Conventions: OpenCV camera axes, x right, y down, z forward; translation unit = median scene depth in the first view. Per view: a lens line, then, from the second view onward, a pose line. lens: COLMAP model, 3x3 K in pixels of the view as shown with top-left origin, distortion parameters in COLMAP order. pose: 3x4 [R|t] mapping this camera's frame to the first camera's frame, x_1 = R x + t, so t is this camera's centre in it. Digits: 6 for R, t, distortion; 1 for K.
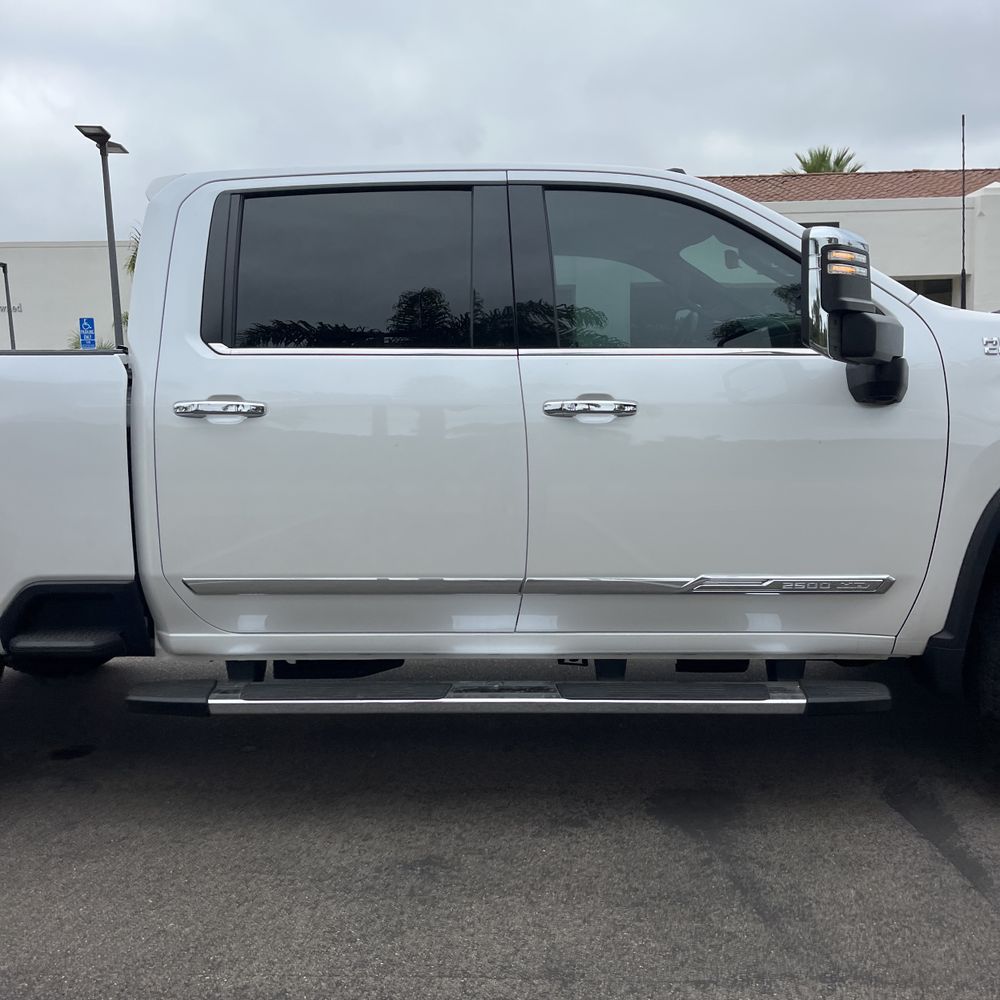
lens RADIAL K [[1010.0, 0, 507.3], [0, 1010.0, 514.7], [0, 0, 1]] dist [0.057756, -0.066202]
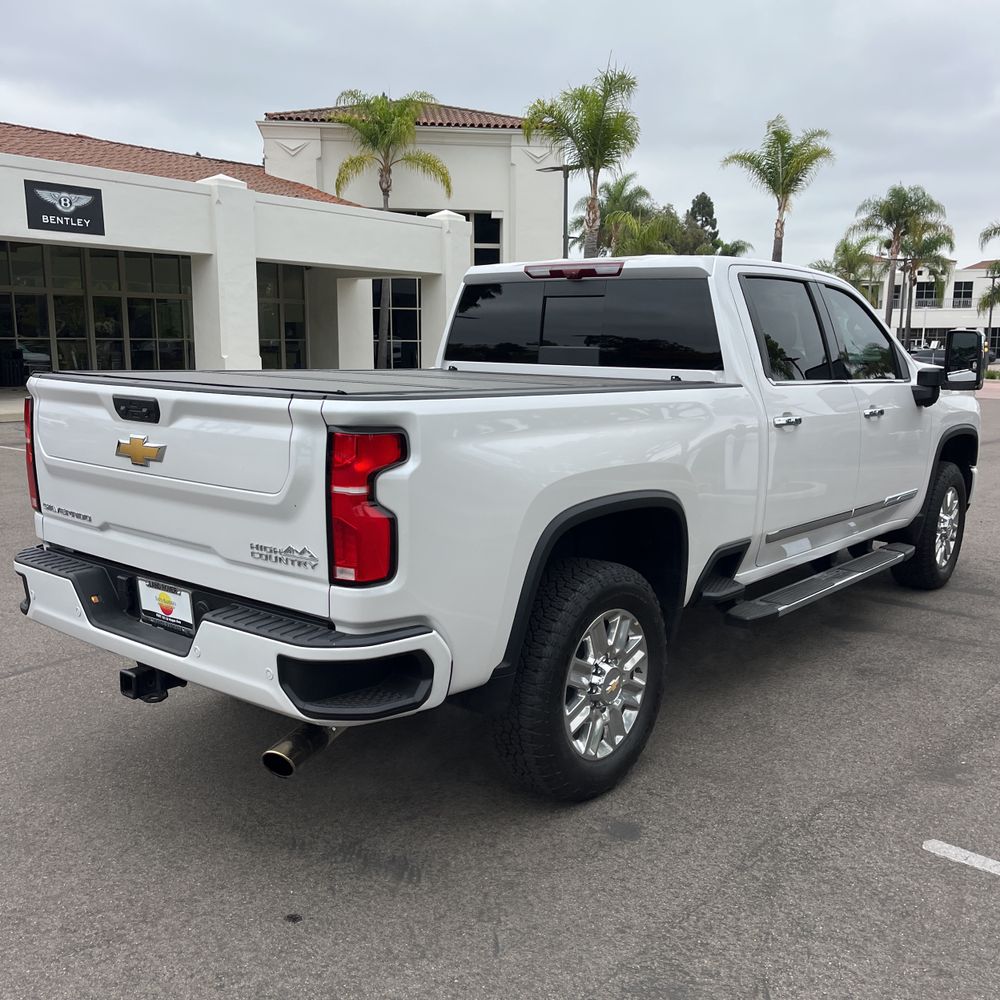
lens RADIAL K [[1010.0, 0, 507.3], [0, 1010.0, 514.7], [0, 0, 1]] dist [0.057756, -0.066202]
pose [[0.613037, -0.111723, 0.782115, -1.697524], [0.075847, 0.993701, 0.082498, -0.116688], [-0.786405, 0.008747, 0.617649, 0.357550]]
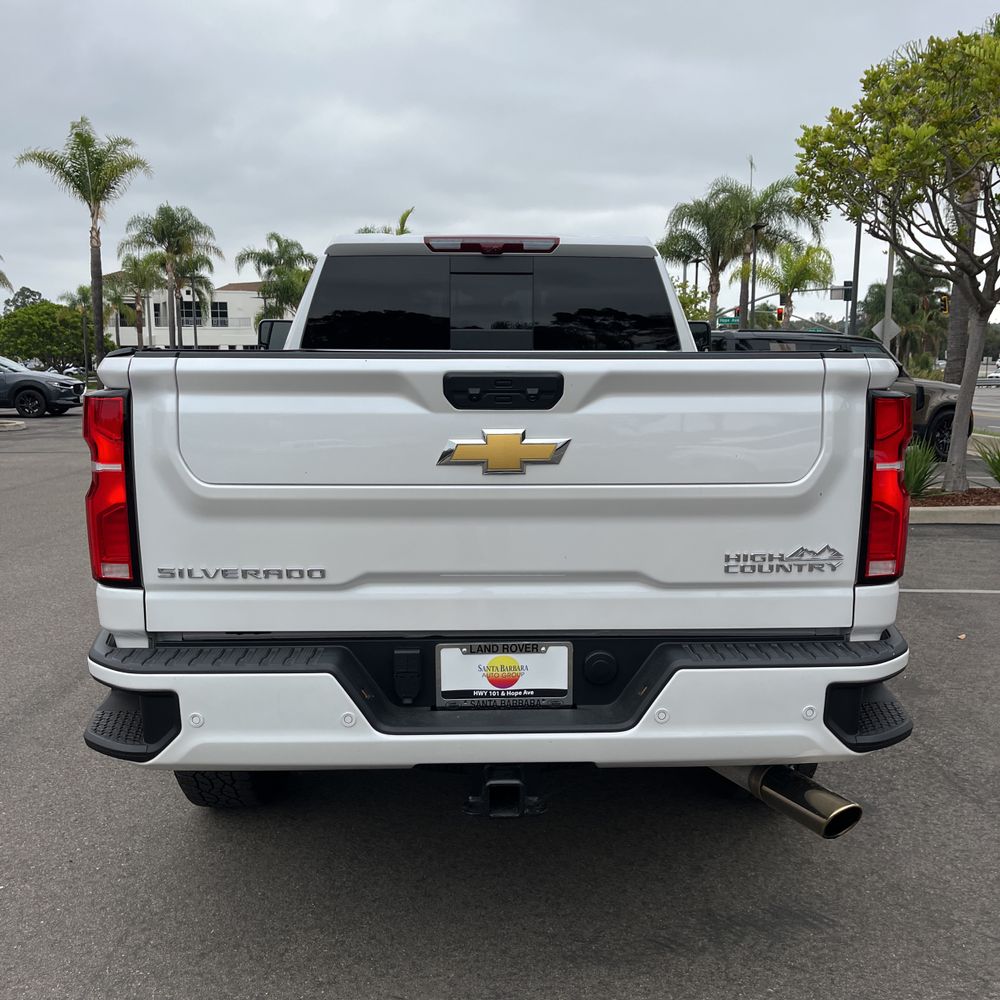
lens RADIAL K [[1010.0, 0, 507.3], [0, 1010.0, 514.7], [0, 0, 1]] dist [0.057756, -0.066202]
pose [[-0.046944, -0.133256, 0.989969, -1.810618], [0.127694, 0.982130, 0.138256, -0.178507], [-0.990702, 0.132903, -0.029089, 1.314618]]
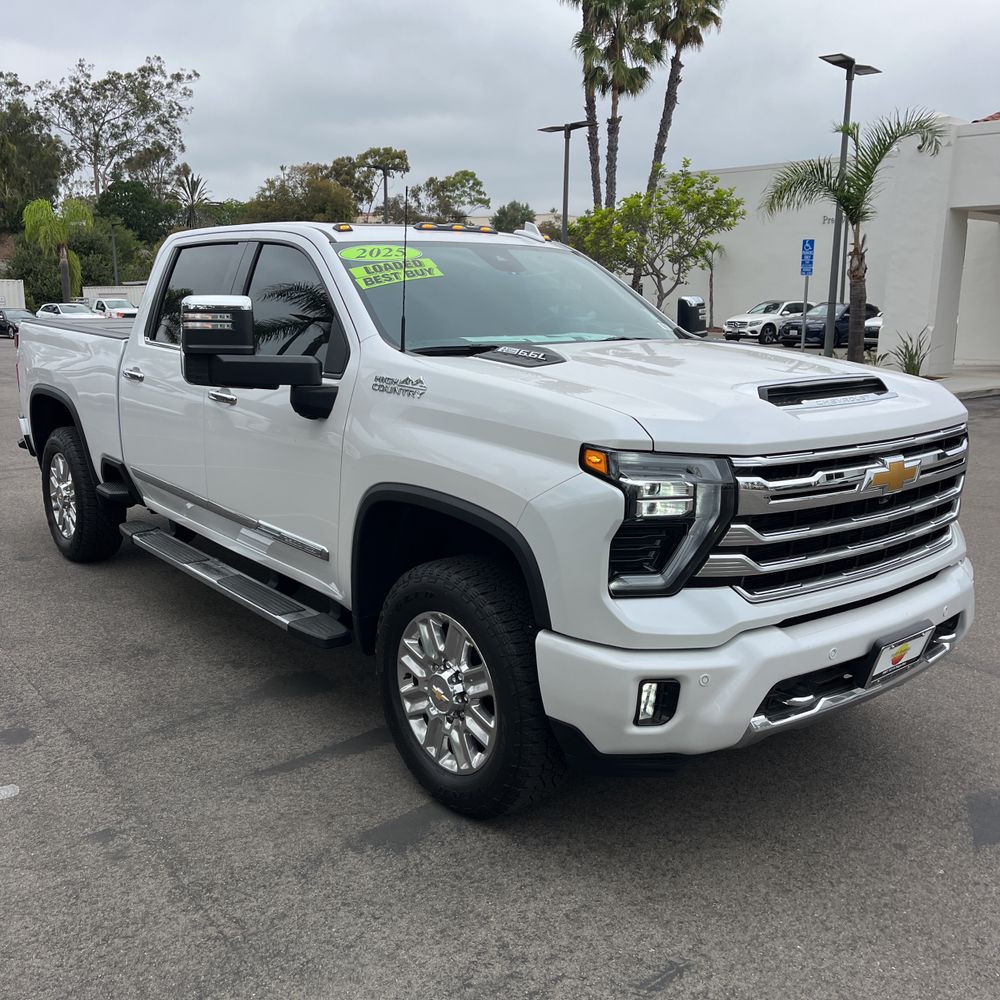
lens RADIAL K [[1001.4, 0, 500.0], [0, 1001.4, 500.0], [0, 0, 1]] dist [0.072403, -0.074500]
pose [[0.648677, 0.181669, -0.739063, 1.417382], [-0.118135, 0.983357, 0.138032, -0.200337], [0.751839, -0.002229, 0.659343, 0.297347]]
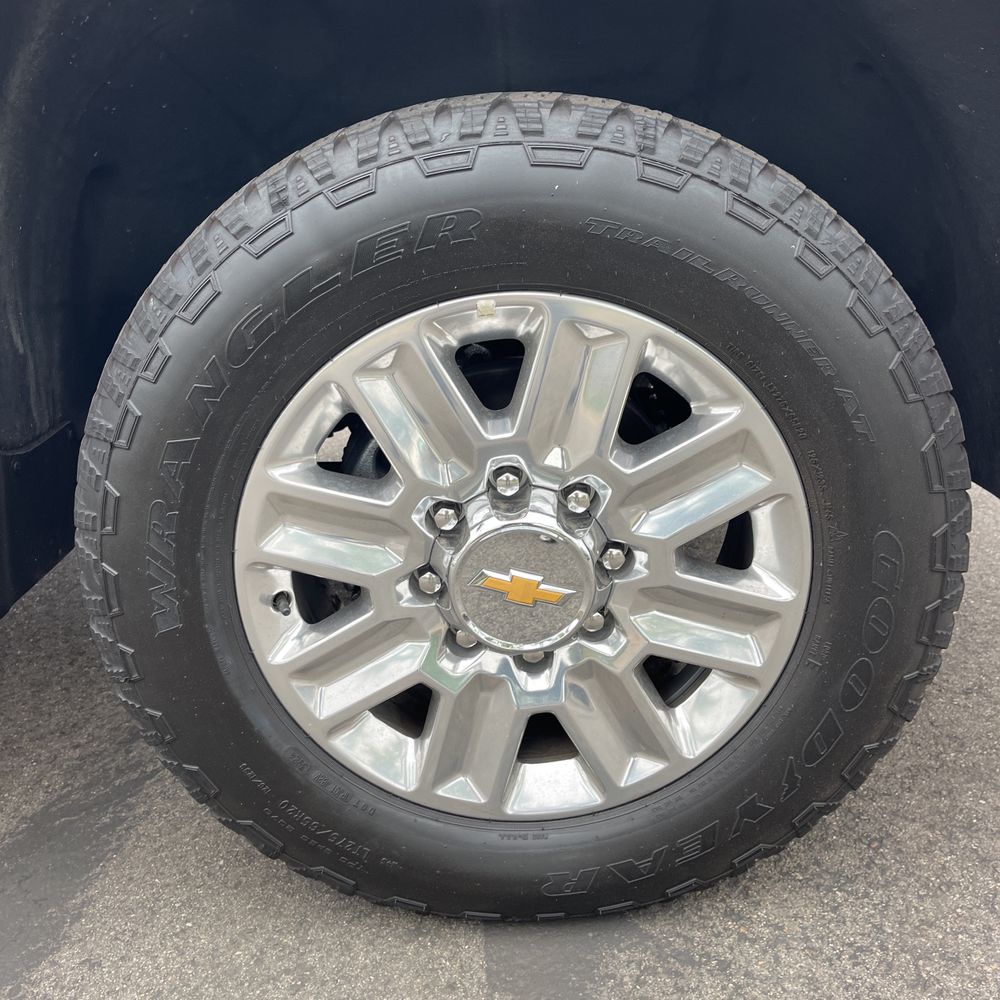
lens RADIAL K [[1118.0, 0, 490.2], [0, 1118.0, 503.0], [0, 0, 1]] dist [0.052427, -0.066893]
pose [[0.999495, -0.030515, -0.008873, 0.599657], [0.031740, 0.972286, 0.231631, 0.059804], [0.001559, -0.231796, 0.972763, 0.637545]]
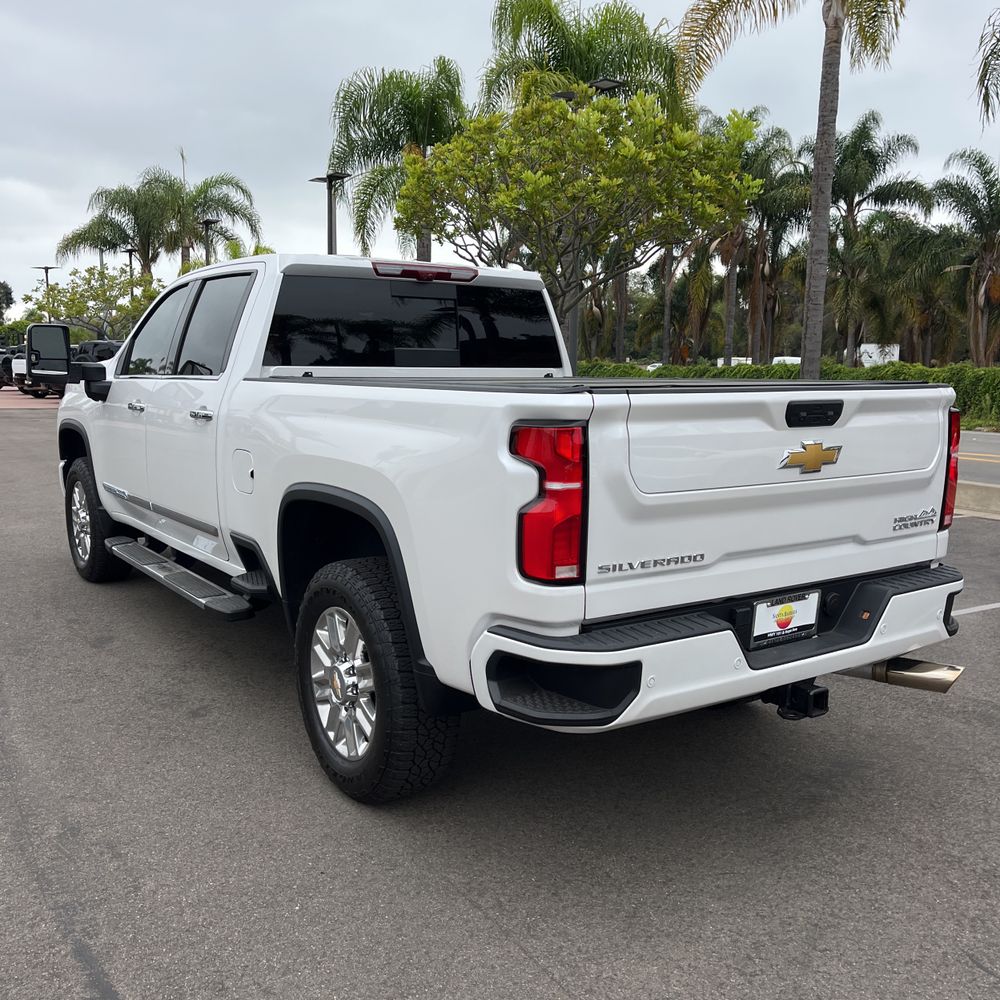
lens RADIAL K [[1010.0, 0, 507.3], [0, 1010.0, 514.7], [0, 0, 1]] dist [0.057756, -0.066202]
pose [[-0.582909, -0.113455, 0.804577, -1.740601], [0.104468, 0.971521, 0.212683, -0.311359], [-0.805794, 0.208027, -0.554456, 2.090170]]
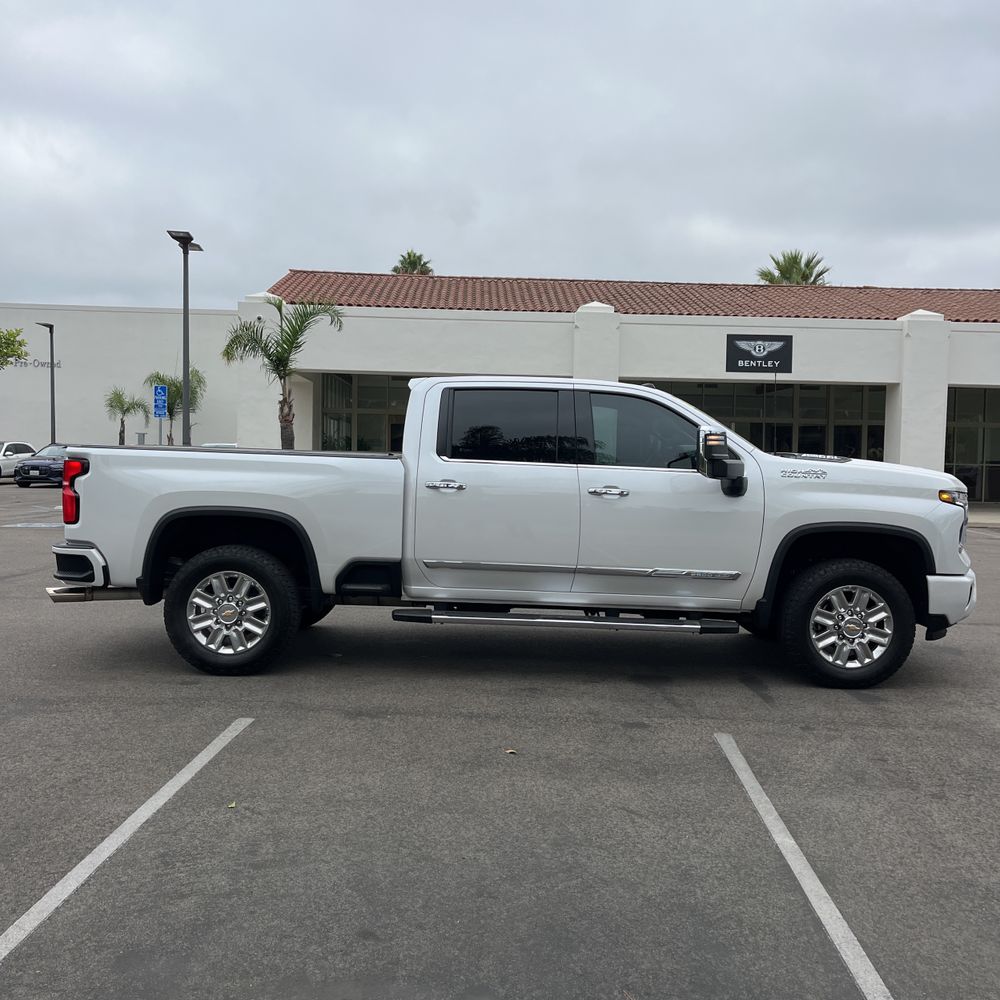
lens RADIAL K [[1011.6, 0, 506.4], [0, 1011.6, 504.2], [0, 0, 1]] dist [0.051076, -0.052450]
pose [[0.998940, 0.042158, 0.018464, -0.177893], [-0.040713, 0.996527, -0.072636, 0.090395], [-0.021462, 0.071807, 0.997188, -1.188051]]
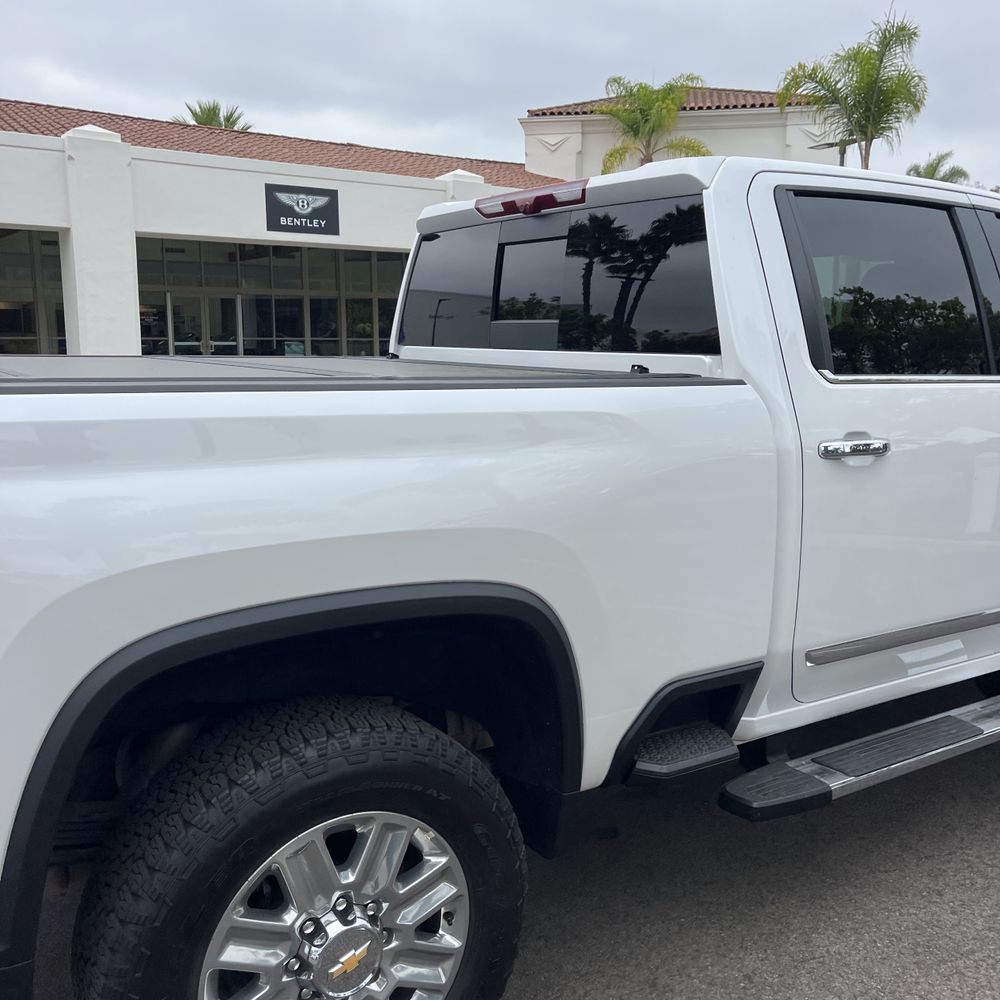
lens RADIAL K [[1012.6, 0, 493.9], [0, 1012.6, 497.6], [0, 0, 1]] dist [0.029725, -0.006547]
pose [[0.819199, -0.068520, 0.569402, -0.979087], [0.051494, 0.997615, 0.045964, -0.112041], [-0.571193, -0.008333, 0.820773, 0.445465]]
